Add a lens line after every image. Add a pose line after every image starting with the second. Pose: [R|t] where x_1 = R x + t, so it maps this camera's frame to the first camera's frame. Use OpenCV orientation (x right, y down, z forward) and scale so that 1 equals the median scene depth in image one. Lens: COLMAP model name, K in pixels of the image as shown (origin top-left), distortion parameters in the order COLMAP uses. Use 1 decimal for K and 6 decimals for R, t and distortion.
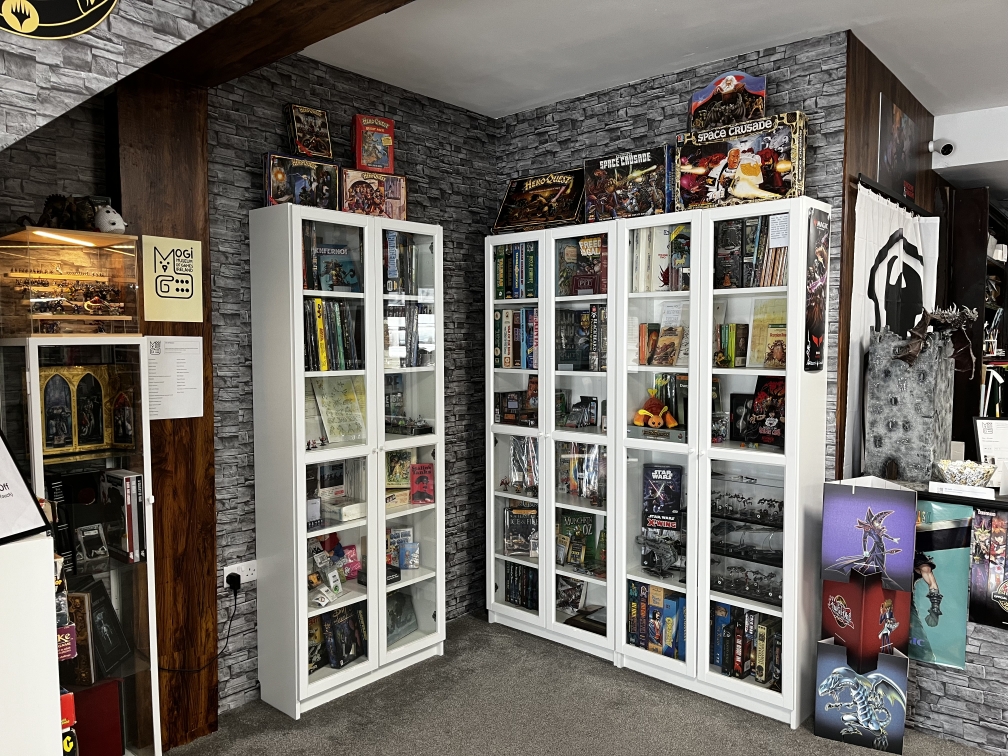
lens RADIAL K [[768.4, 0, 502.4], [0, 768.4, 379.0], [0, 0, 1]] dist [0.022664, -0.011955]
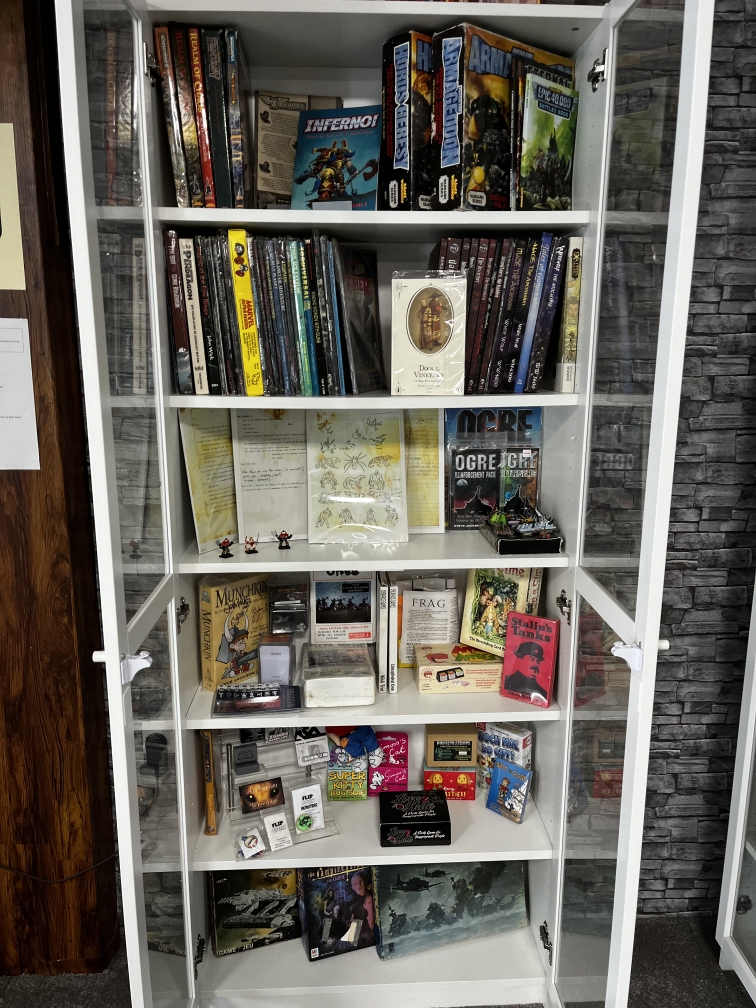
lens RADIAL K [[768.4, 0, 380.9], [0, 768.4, 512.7], [0, 0, 1]] dist [0.022664, -0.011955]
pose [[0.695393, 0.160699, -0.700431, 0.153767], [-0.041719, 0.982060, 0.183894, -0.029790], [0.717417, -0.098657, 0.689622, 0.731342]]
